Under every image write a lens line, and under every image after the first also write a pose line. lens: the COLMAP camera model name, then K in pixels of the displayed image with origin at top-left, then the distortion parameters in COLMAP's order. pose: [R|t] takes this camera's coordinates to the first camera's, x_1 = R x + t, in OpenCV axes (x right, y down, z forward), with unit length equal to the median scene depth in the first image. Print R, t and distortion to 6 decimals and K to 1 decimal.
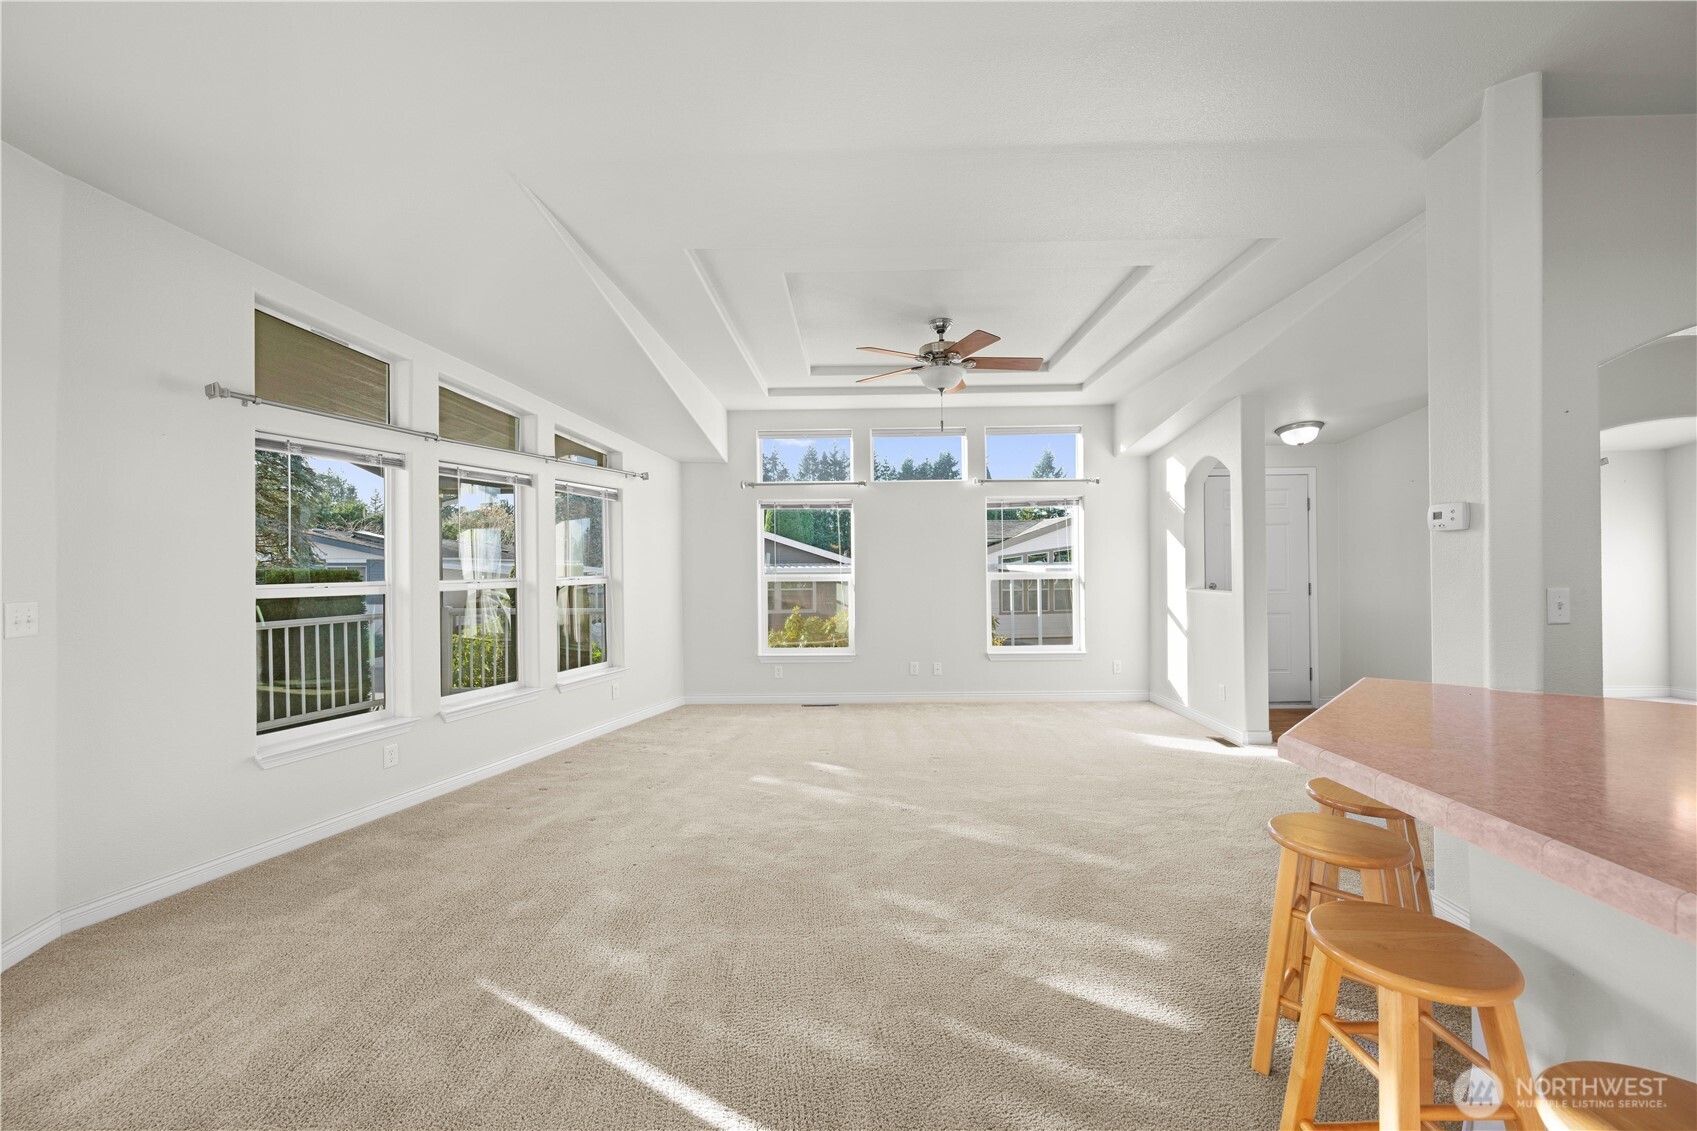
lens RADIAL K [[661.9, 0, 848.5], [0, 661.9, 565.5], [0, 0, 1]] dist [-0.003413, -0.000266]
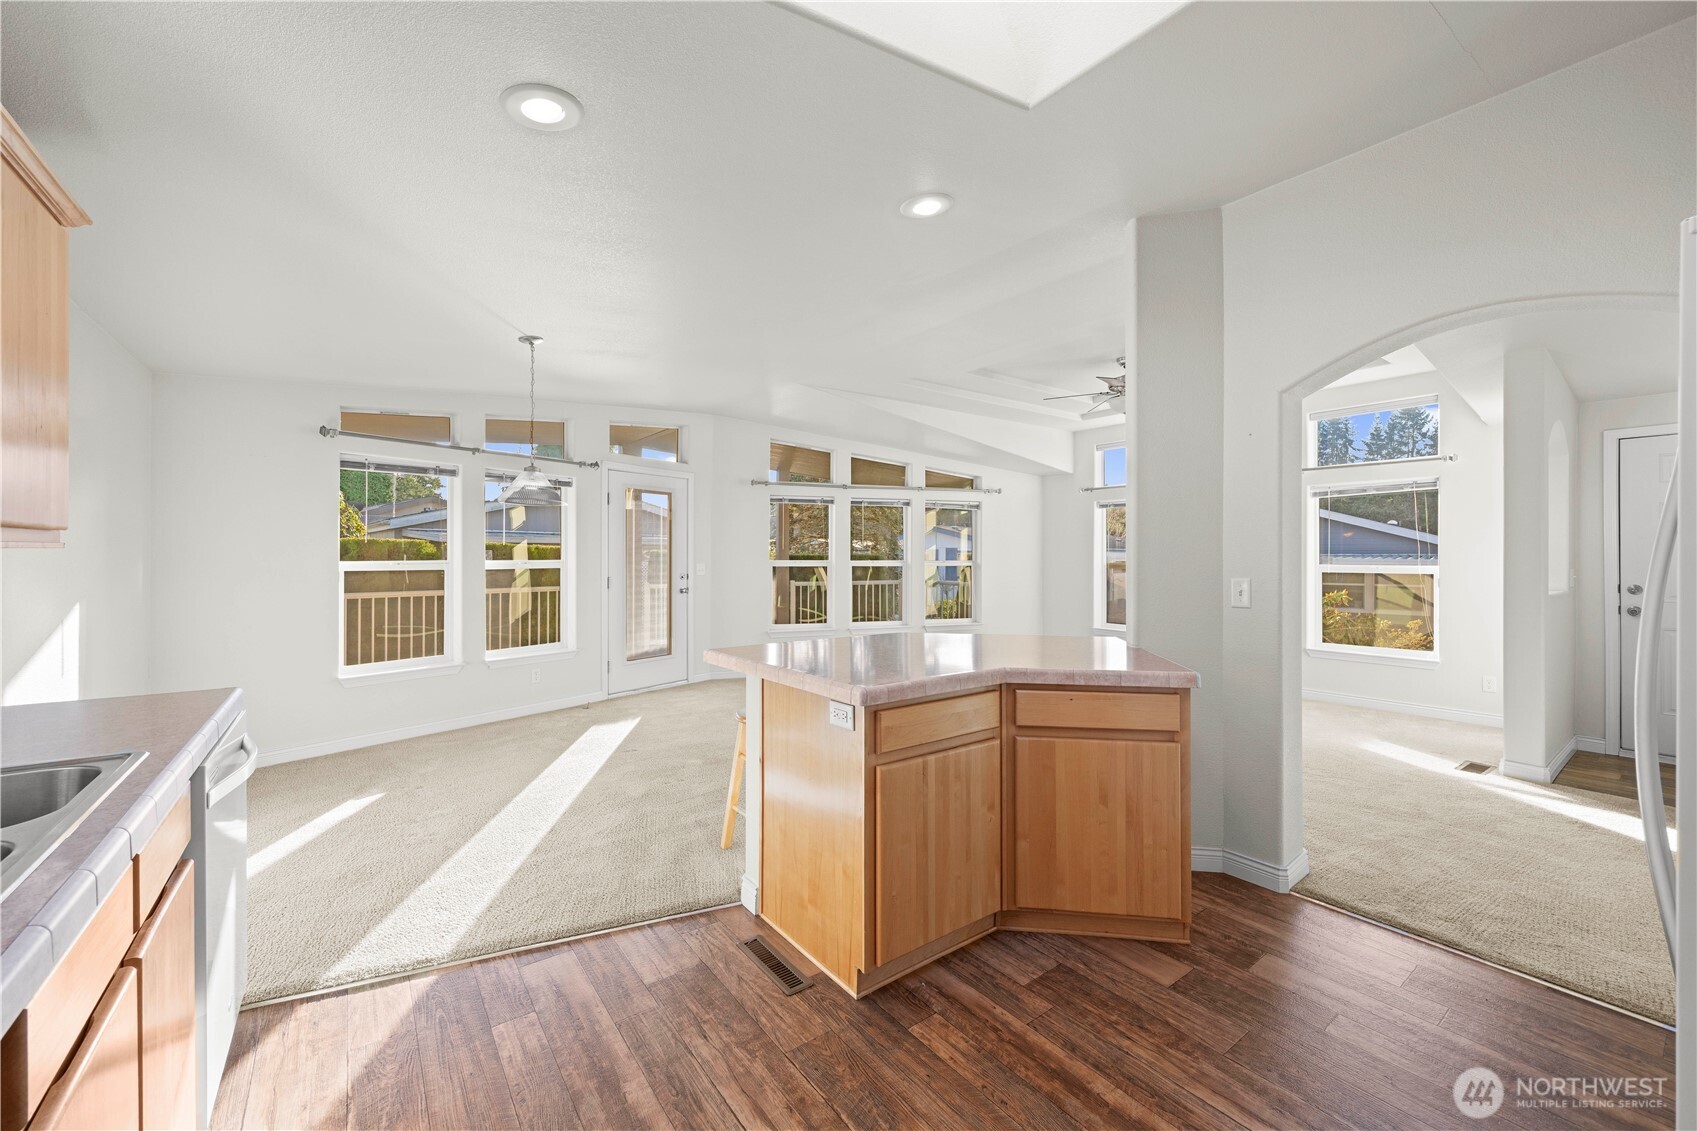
lens RADIAL K [[669.5, 0, 847.6], [0, 669.5, 556.9], [0, 0, 1]] dist [0.000511, 0.000034]
pose [[0.610716, 0.013624, -0.791732, 0.682112], [-0.008914, 0.999907, 0.010331, -0.006007], [0.791799, 0.000748, 0.610781, -0.146557]]
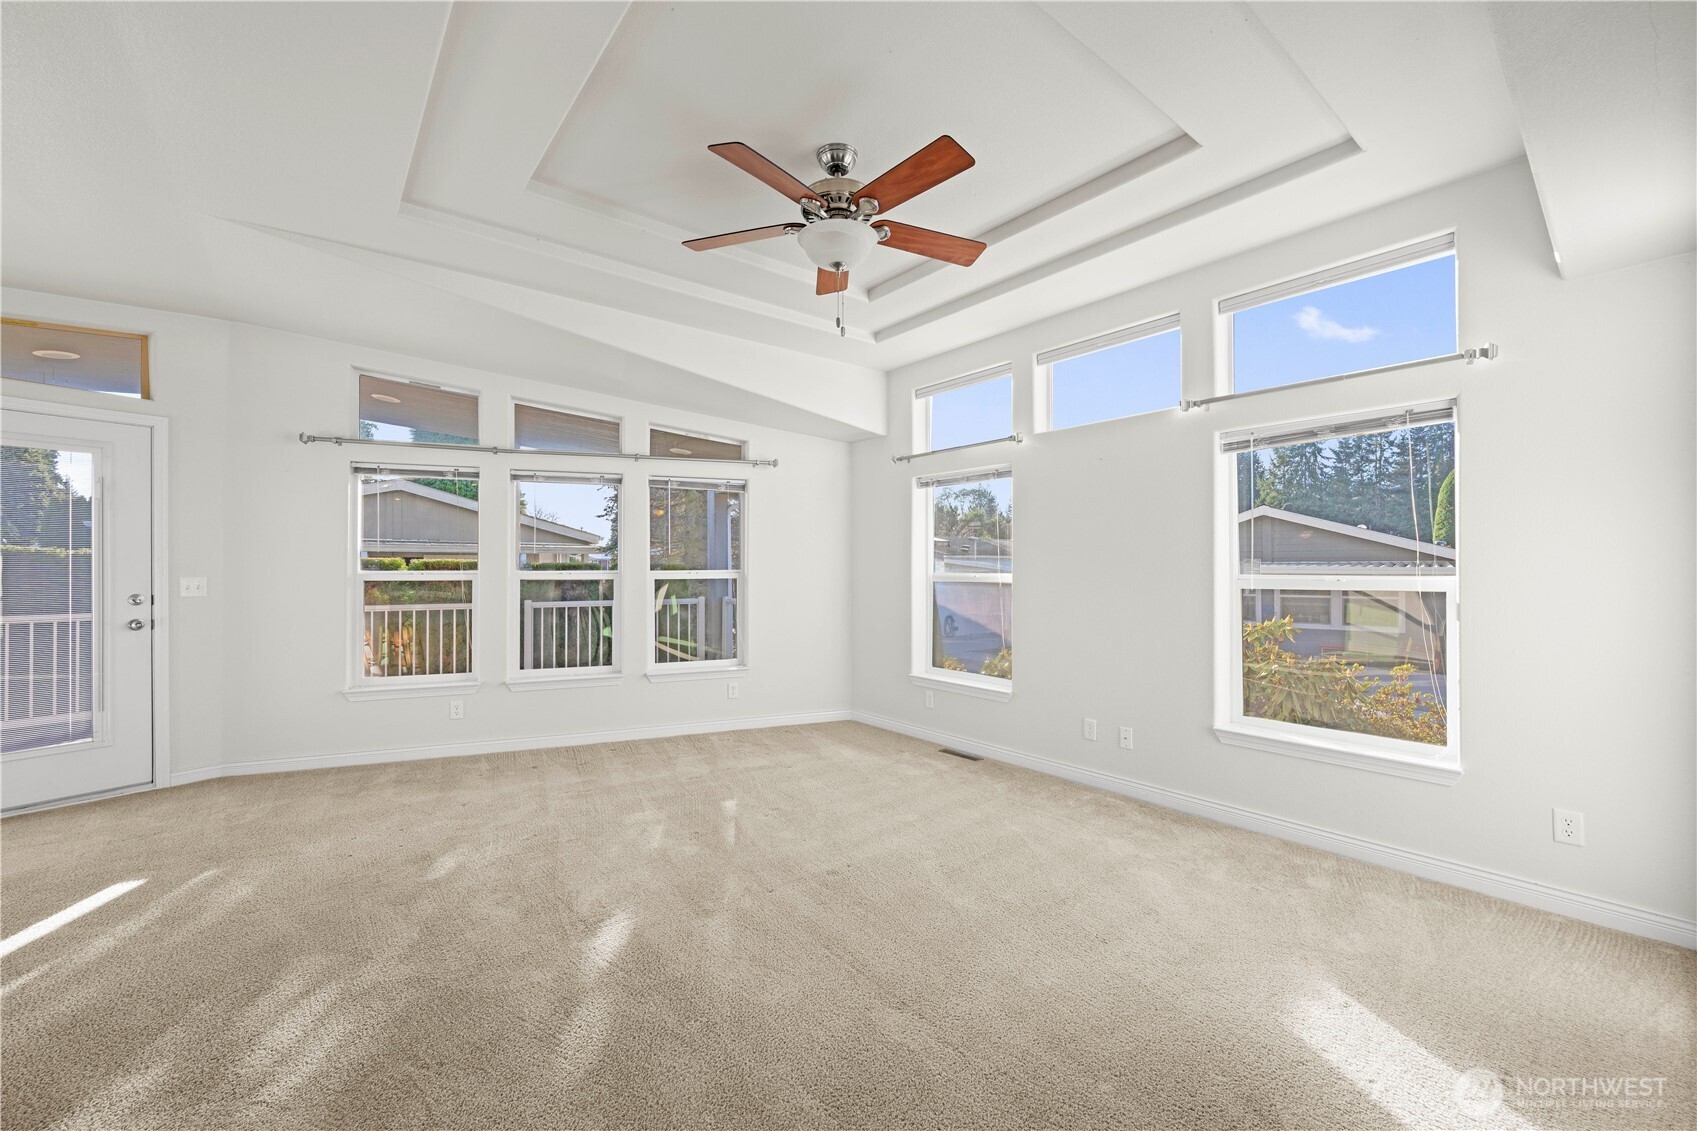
lens RADIAL K [[671.7, 0, 852.5], [0, 671.7, 568.9], [0, 0, 1]] dist [-0.005897, -0.000272]
pose [[0.637067, 0.011558, -0.770722, 0.519958], [-0.005949, 0.999932, 0.010077, 0.002522], [0.770785, -0.001835, 0.637092, 0.524716]]
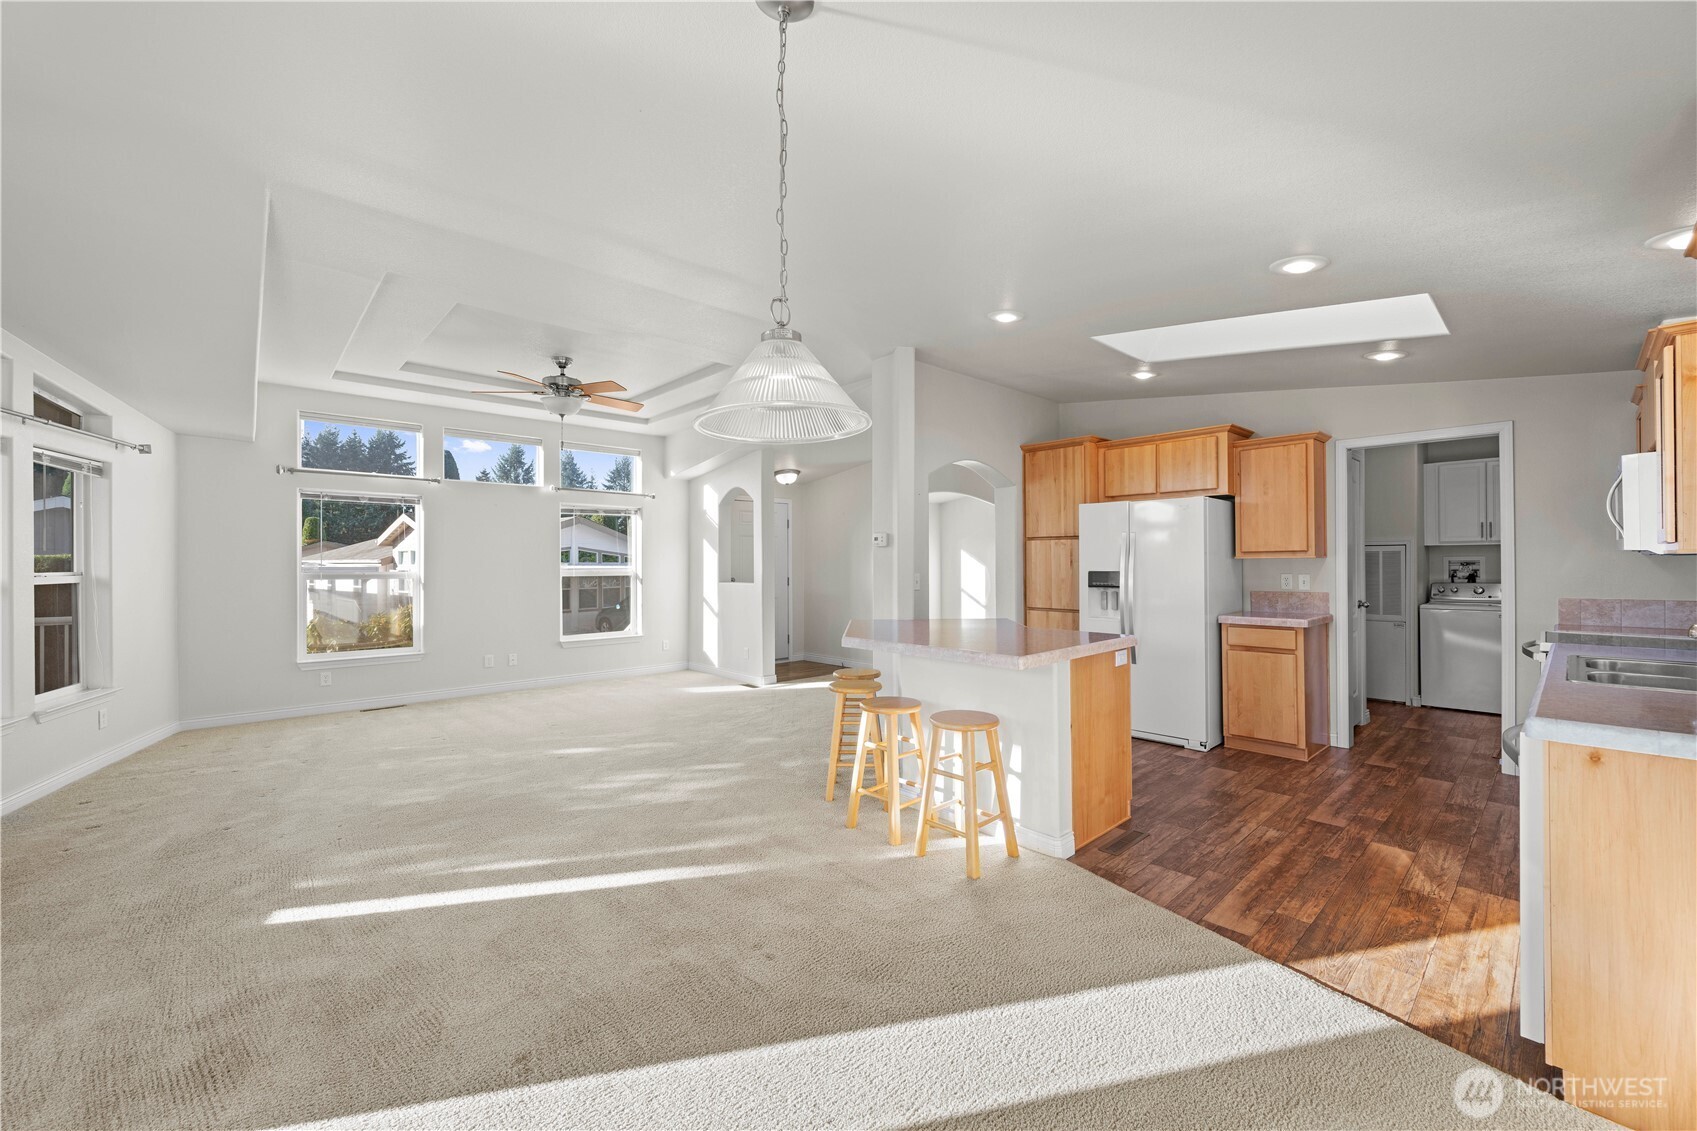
lens RADIAL K [[669.5, 0, 847.6], [0, 669.5, 556.9], [0, 0, 1]] dist [0.000511, 0.000034]
pose [[0.723354, 0.015499, 0.690304, -0.268248], [-0.004807, 0.999837, -0.017411, 0.007302], [-0.690461, 0.009276, 0.723310, -0.194390]]
